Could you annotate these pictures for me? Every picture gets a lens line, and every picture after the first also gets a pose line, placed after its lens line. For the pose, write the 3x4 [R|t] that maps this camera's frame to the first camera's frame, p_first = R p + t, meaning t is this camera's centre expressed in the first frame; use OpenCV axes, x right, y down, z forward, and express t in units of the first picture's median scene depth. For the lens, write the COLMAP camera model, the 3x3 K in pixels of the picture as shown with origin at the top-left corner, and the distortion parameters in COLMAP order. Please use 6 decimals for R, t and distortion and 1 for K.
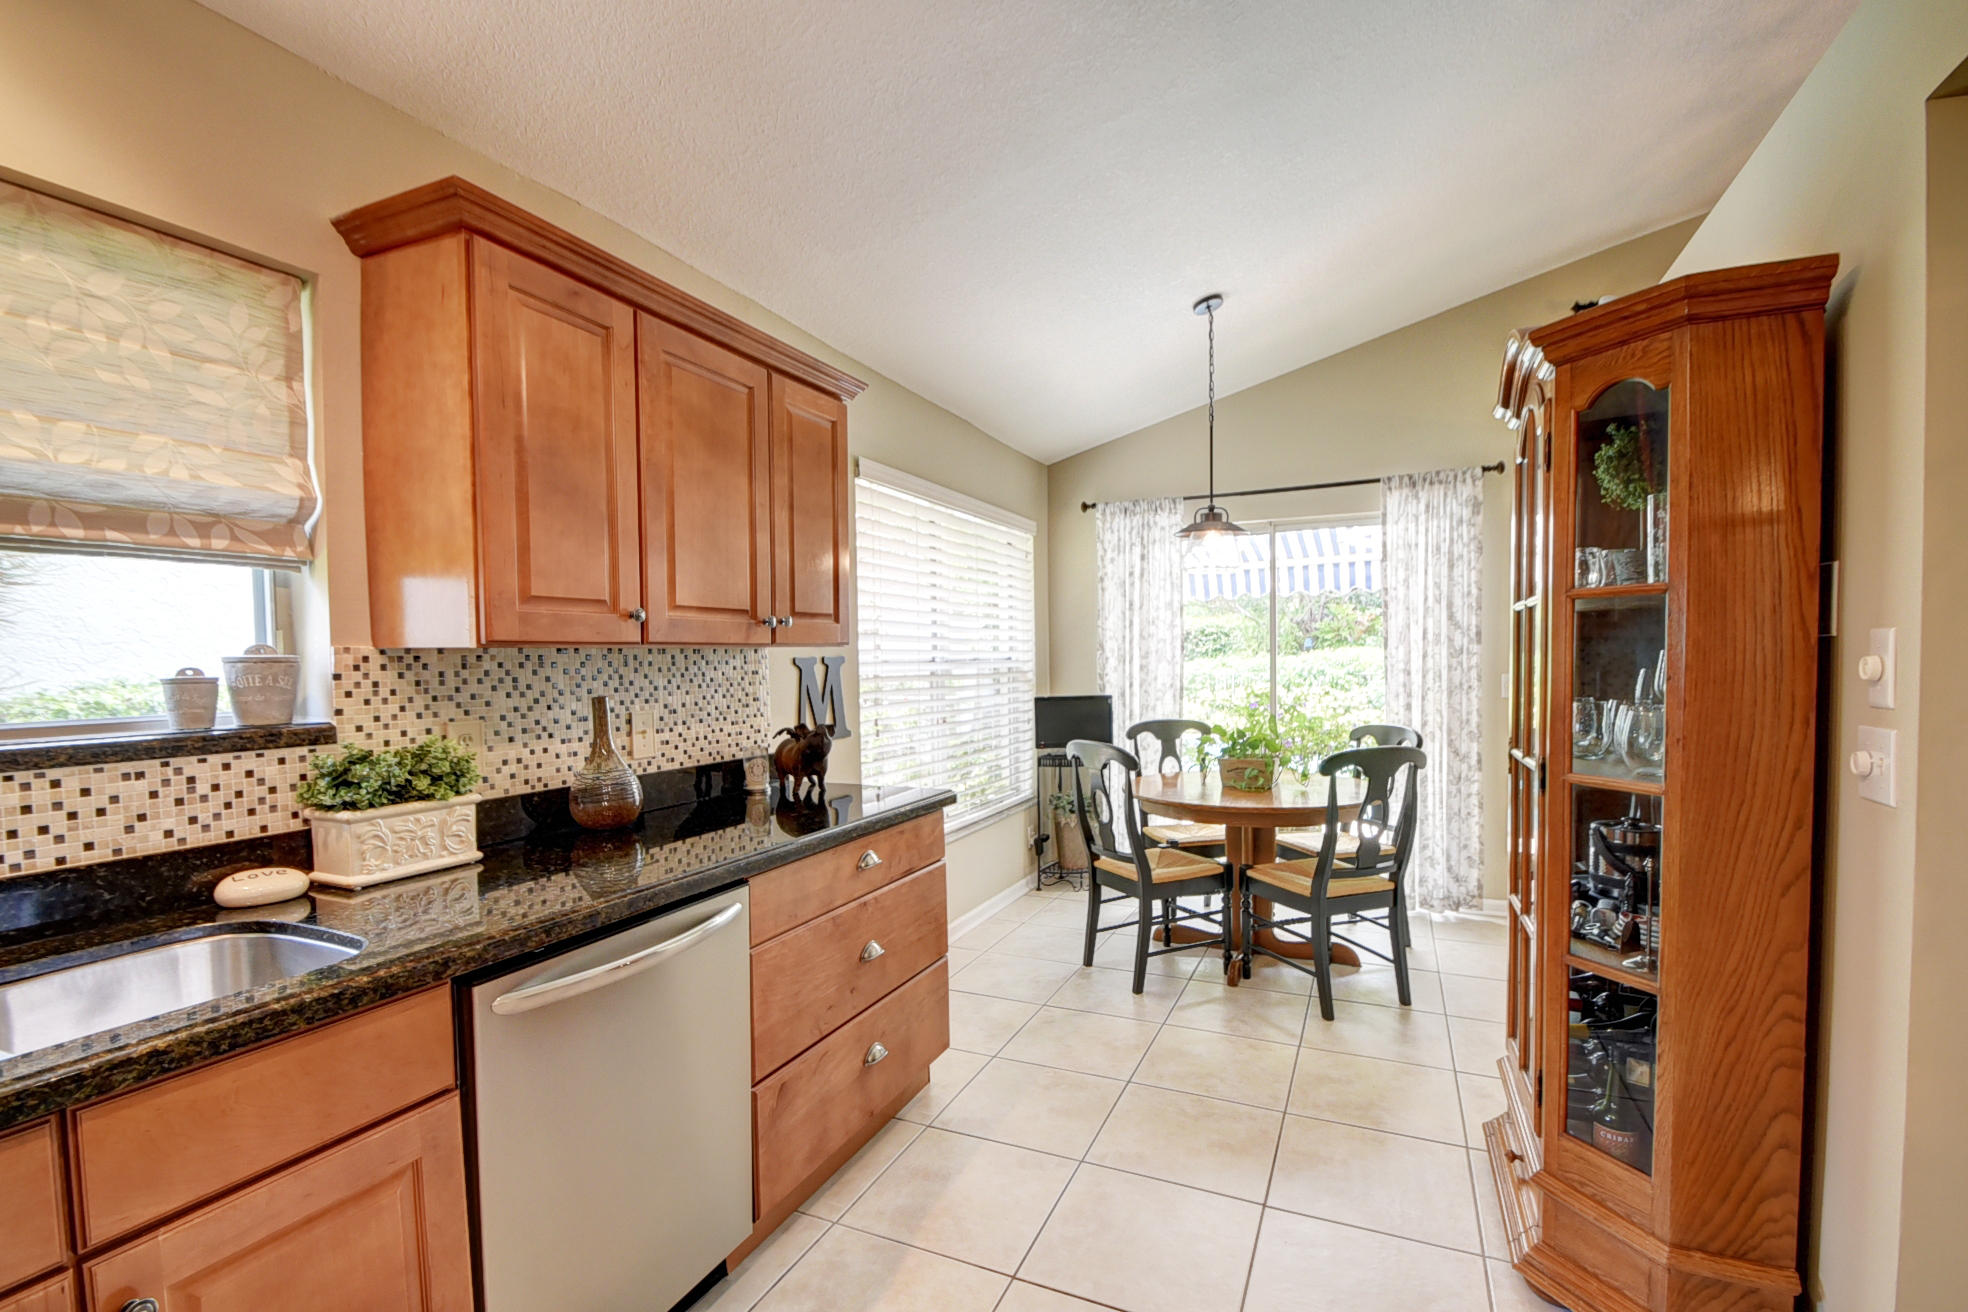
lens RADIAL K [[873.3, 0, 979.2], [0, 873.3, 671.2], [0, 0, 1]] dist [-0.002226, 0.000102]
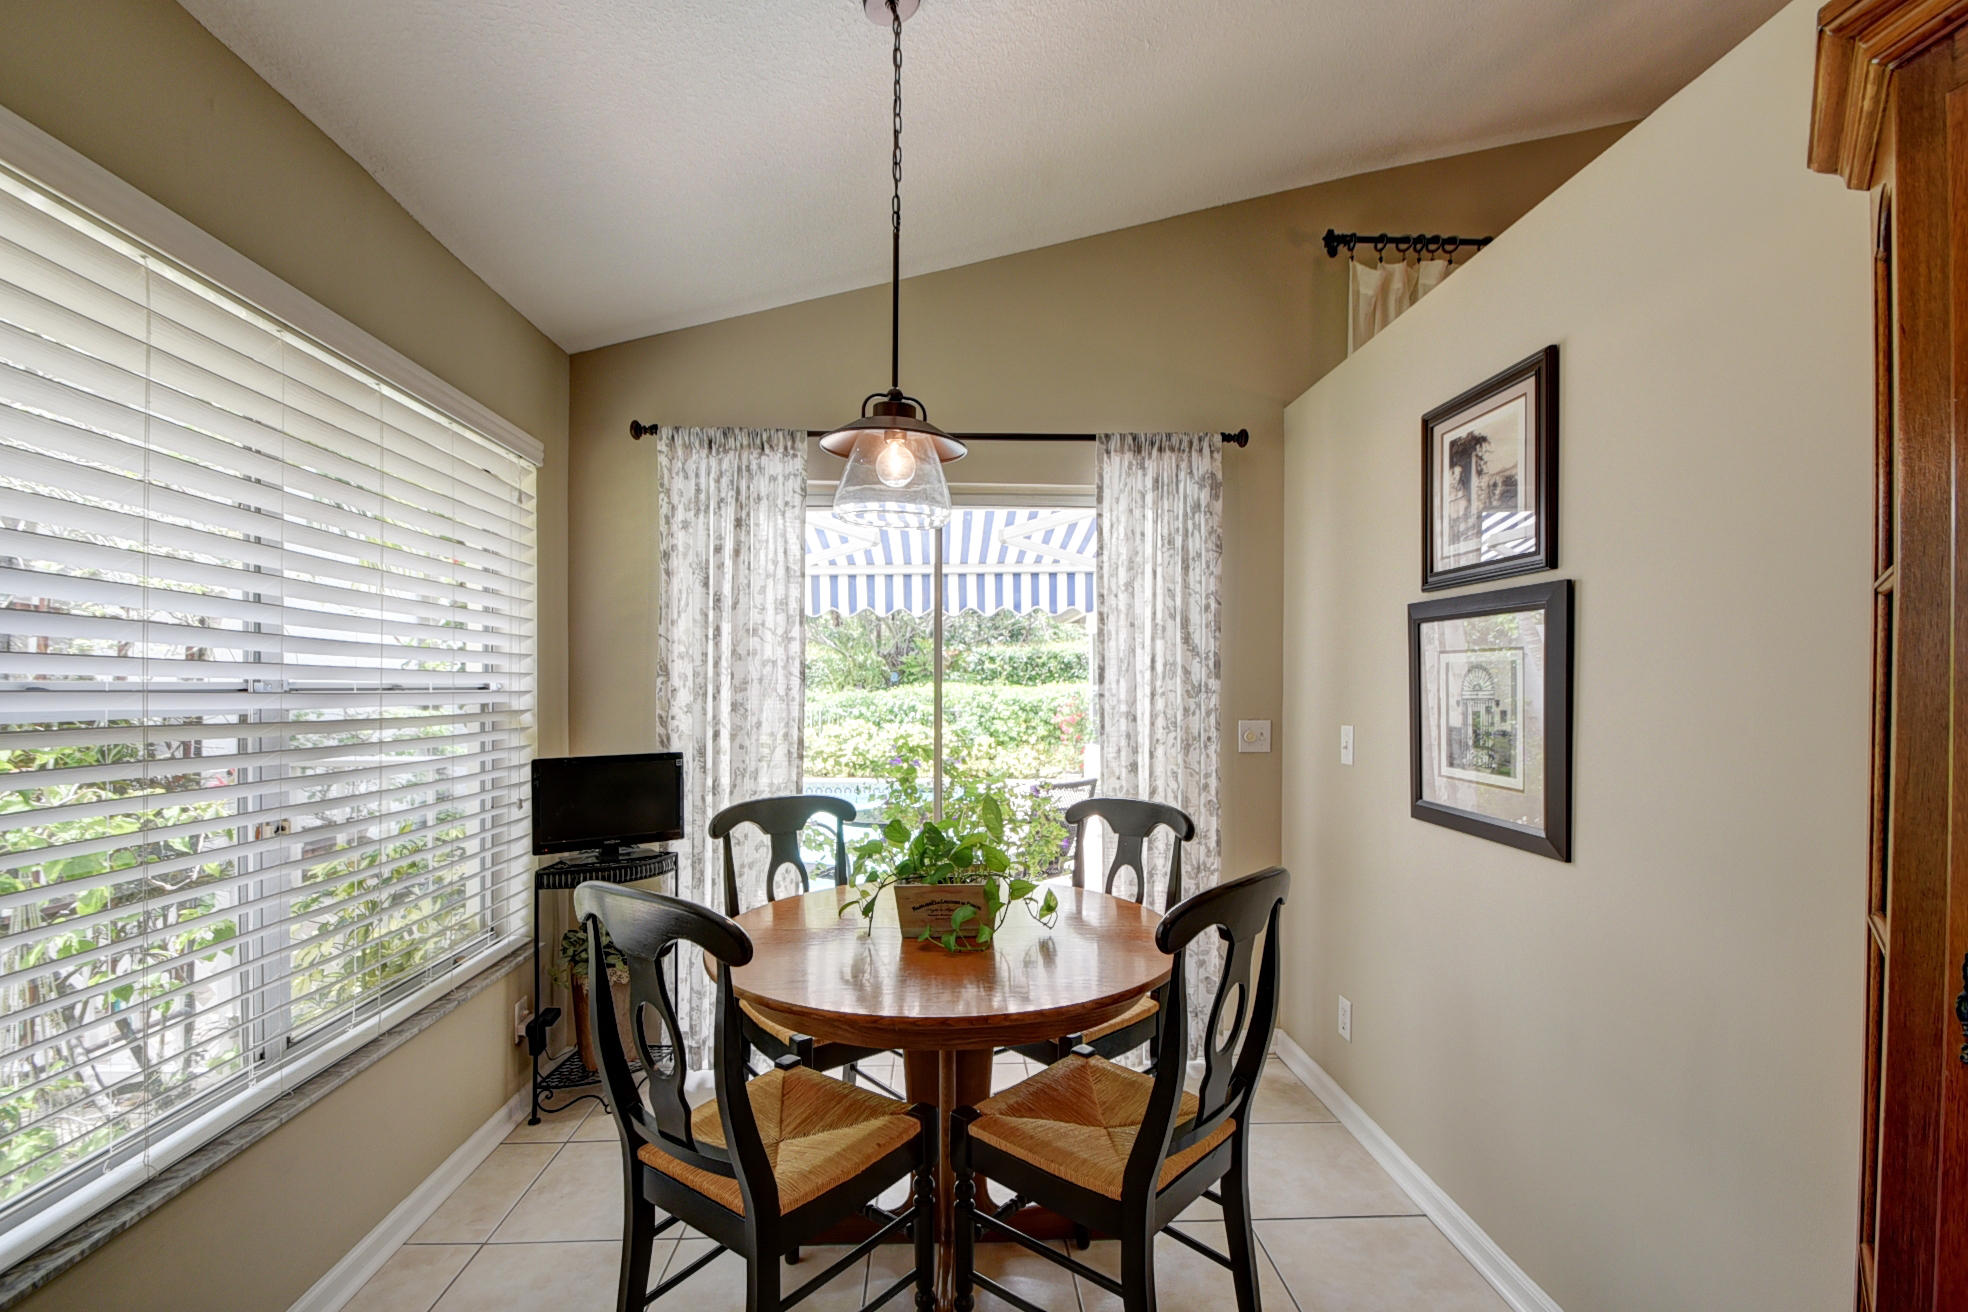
lens RADIAL K [[873.3, 0, 986.1], [0, 873.3, 696.7], [0, 0, 1]] dist [-0.002226, 0.000102]
pose [[0.882222, 0.012568, 0.470665, 0.059636], [-0.008542, 0.999906, -0.010689, -0.006288], [-0.470756, 0.005409, 0.882247, 0.413656]]
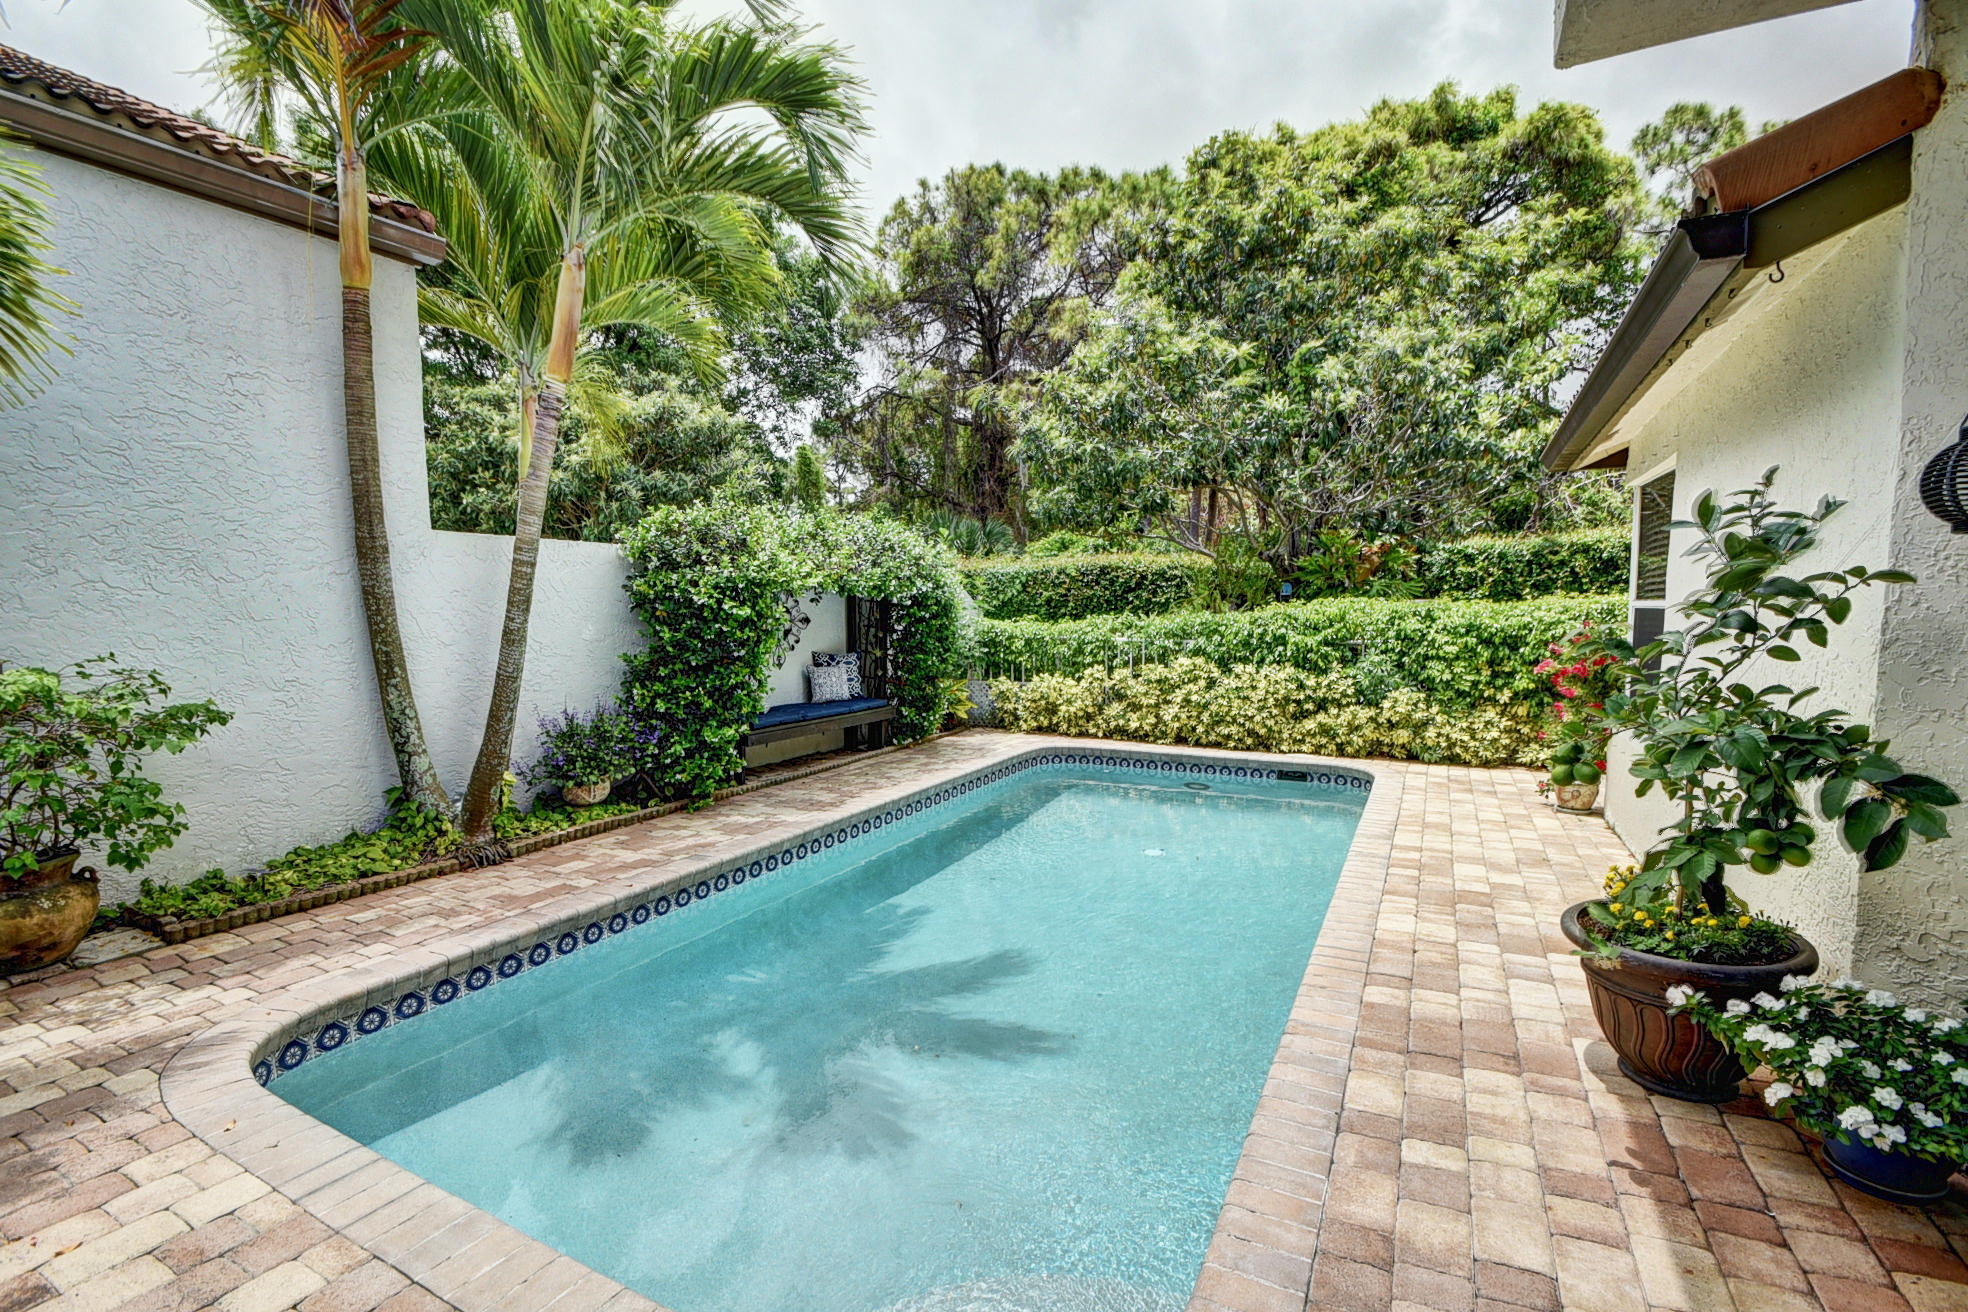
lens RADIAL K [[867.3, 0, 983.1], [0, 867.3, 673.5], [0, 0, 1]] dist [0.001133, 0.000055]
pose [[0.998234, 0.006386, -0.059066, 0.711285], [-0.002510, 0.997852, 0.065463, -0.043675], [0.059357, -0.065199, 0.996105, 1.267425]]
